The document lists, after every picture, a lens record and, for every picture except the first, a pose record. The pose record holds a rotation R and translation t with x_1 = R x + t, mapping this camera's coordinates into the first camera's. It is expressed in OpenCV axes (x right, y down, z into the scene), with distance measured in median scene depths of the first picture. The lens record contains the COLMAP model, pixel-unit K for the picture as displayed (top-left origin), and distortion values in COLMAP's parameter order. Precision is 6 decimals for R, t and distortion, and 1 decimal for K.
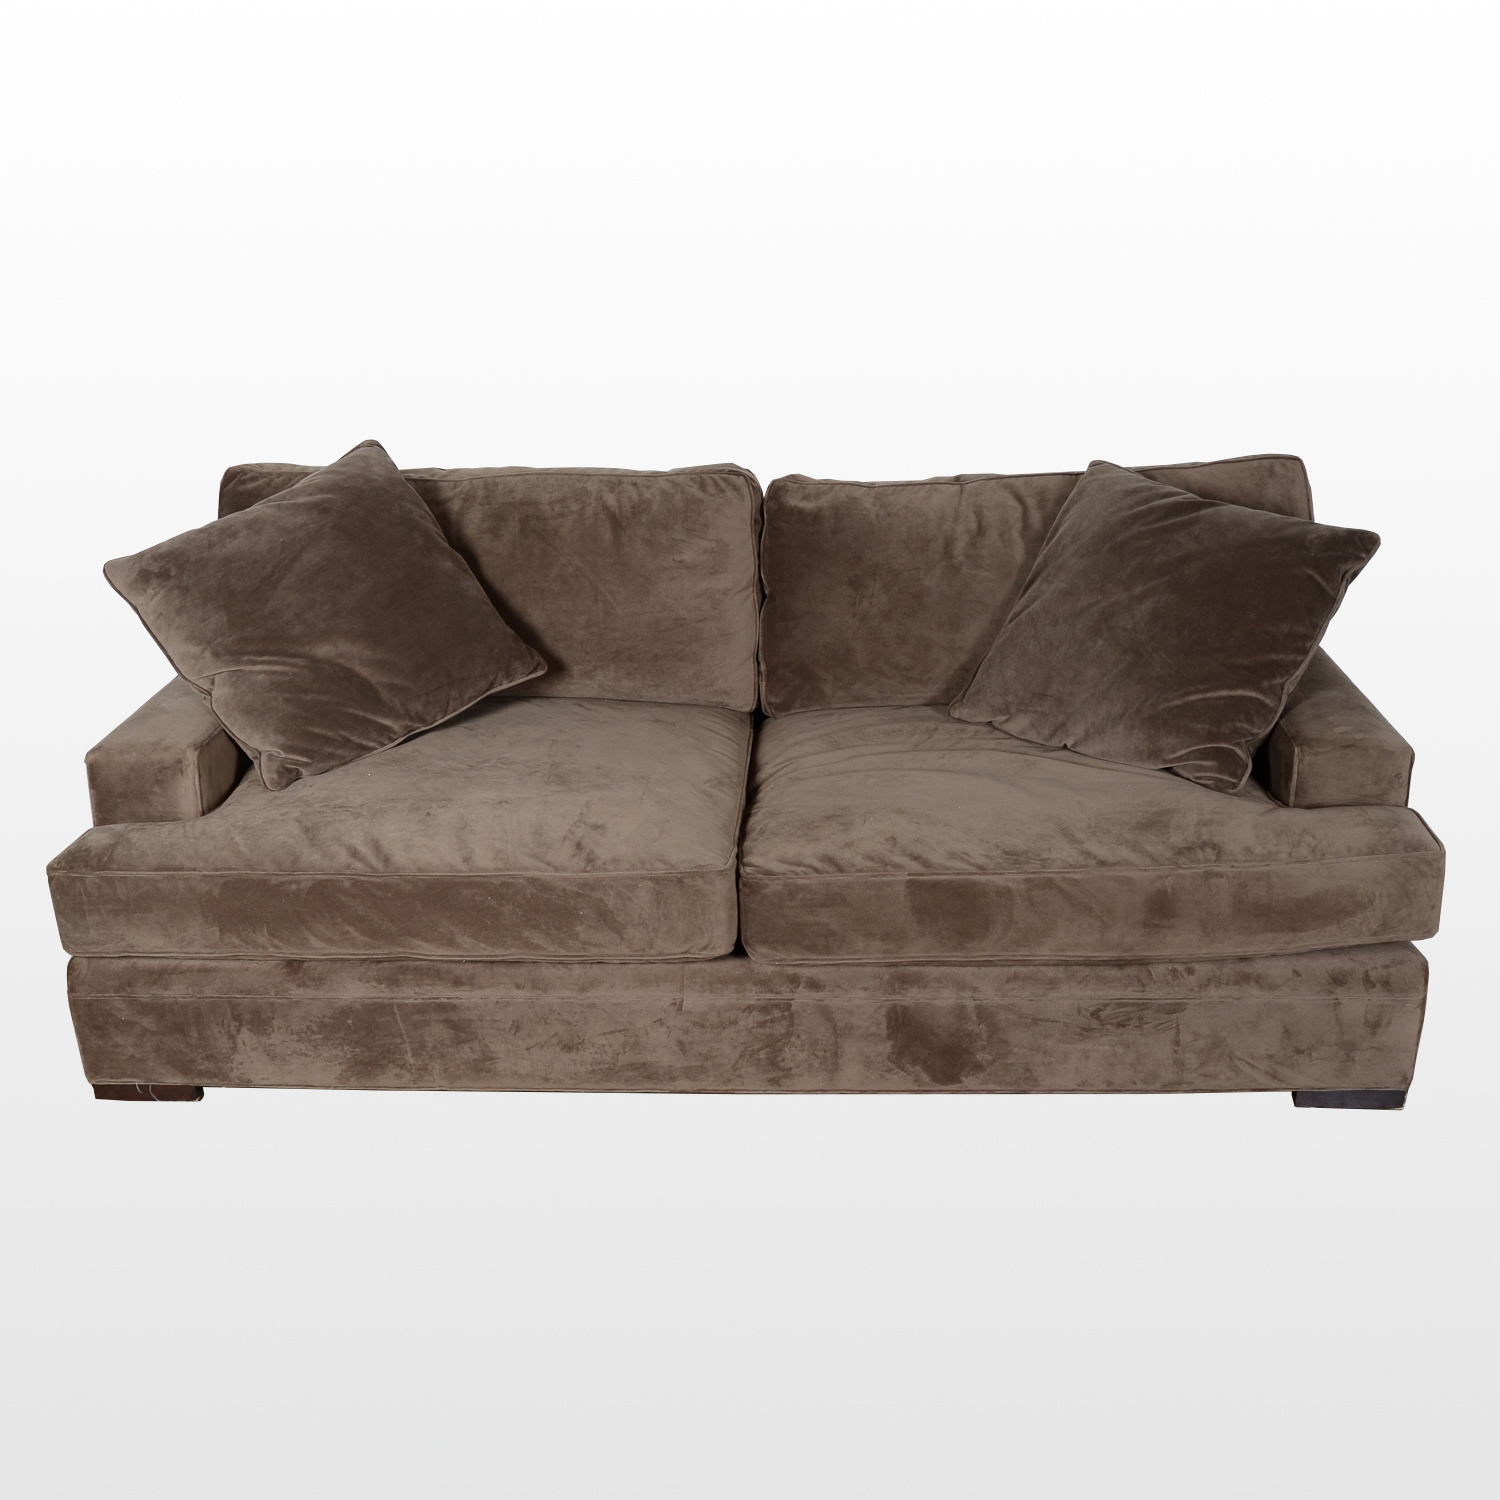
lens RADIAL K [[1841.9, 0, 750.0], [0, 1841.9, 750.0], [0, 0, 1]] dist [-0.082683, -0.007289]
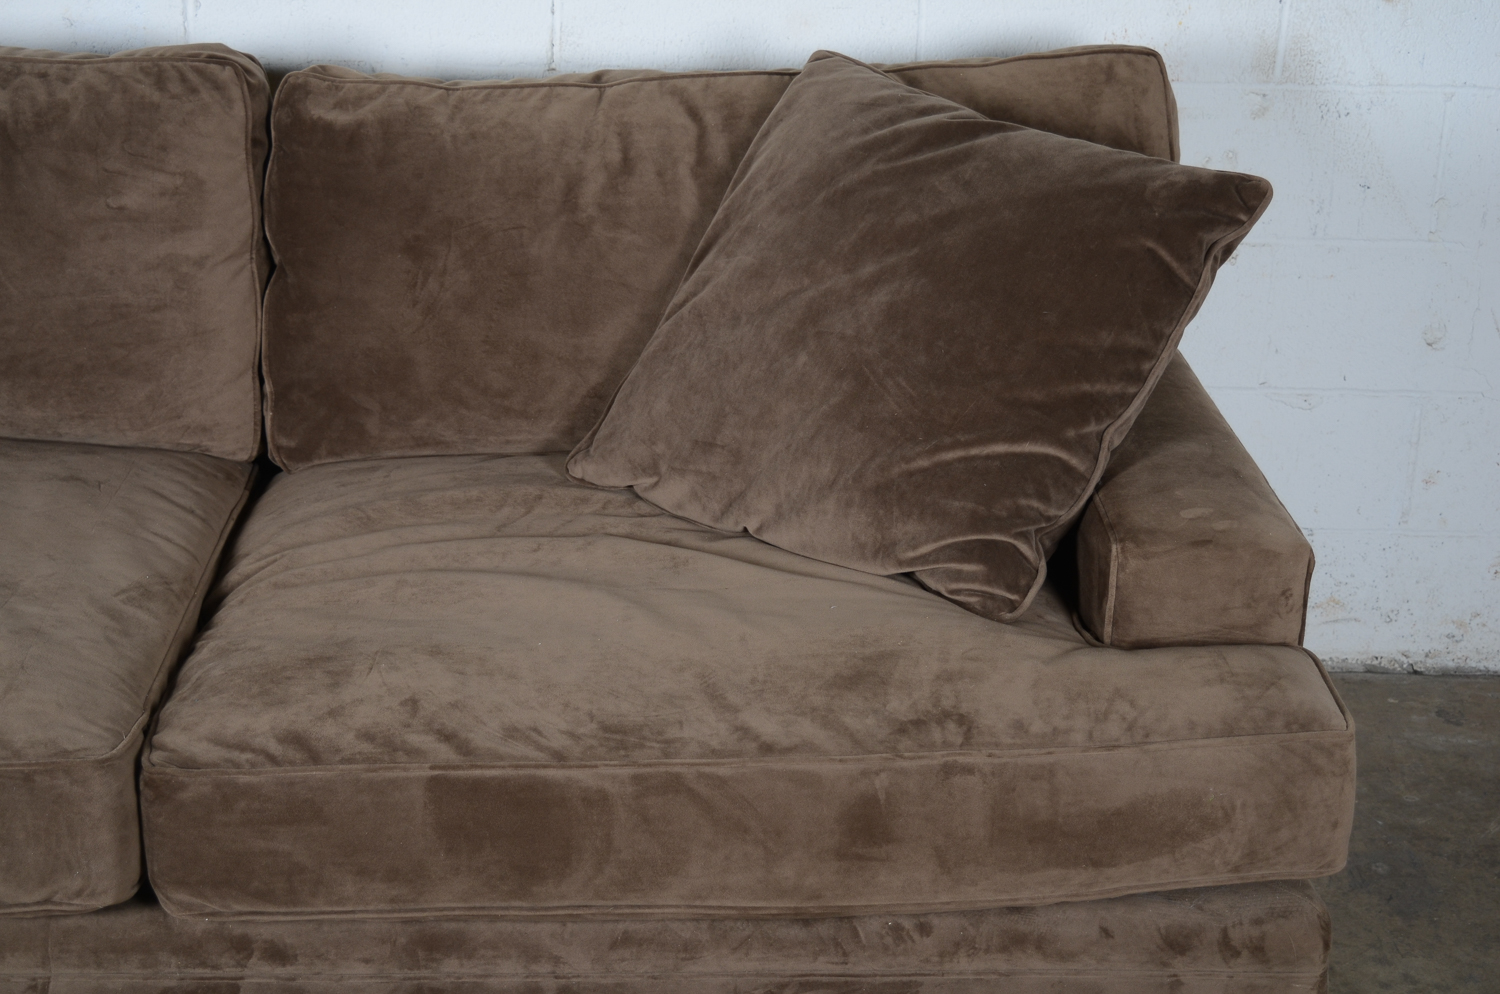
lens RADIAL K [[2542.6, 0, 750.0], [0, 2542.6, 497.0], [0, 0, 1]] dist [0.001554, 0.116637]
pose [[0.996290, 0.006879, 0.085785, 0.105786], [-0.008414, 0.999811, 0.017544, -0.028625], [-0.085648, -0.018200, 0.996159, 0.183549]]
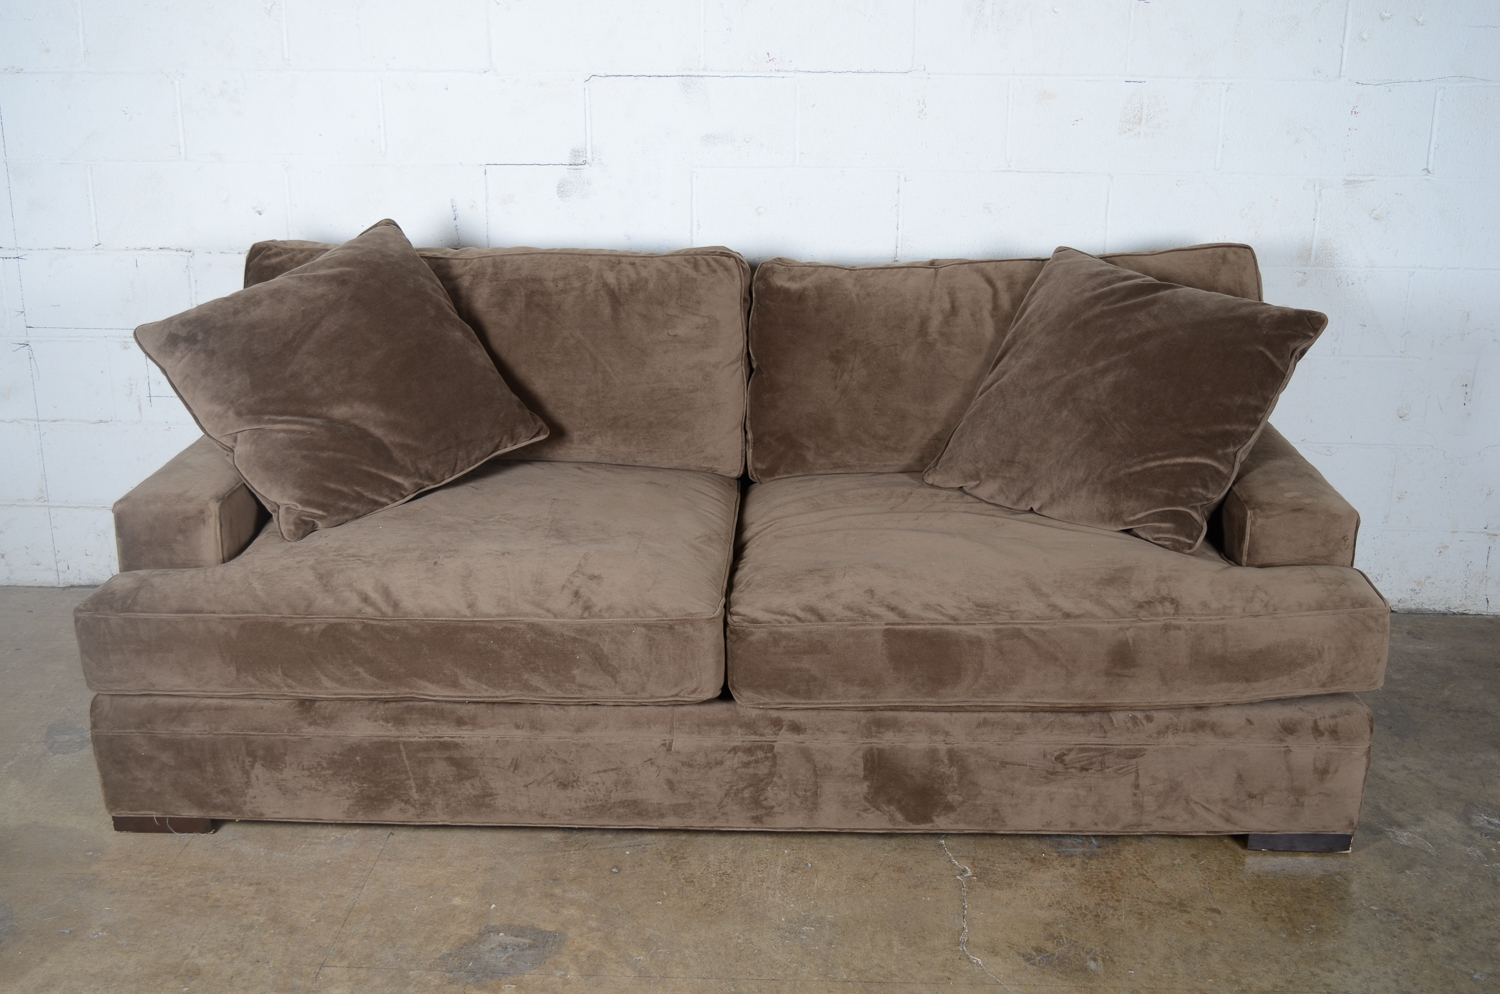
lens RADIAL K [[1681.2, 0, 744.9], [0, 1681.2, 487.8], [0, 0, 1]] dist [-0.059636, 0.019389]
pose [[0.999902, 0.011819, 0.007474, -0.003272], [-0.011588, 0.999476, -0.030212, 0.017361], [-0.007827, 0.030122, 0.999516, 0.023089]]
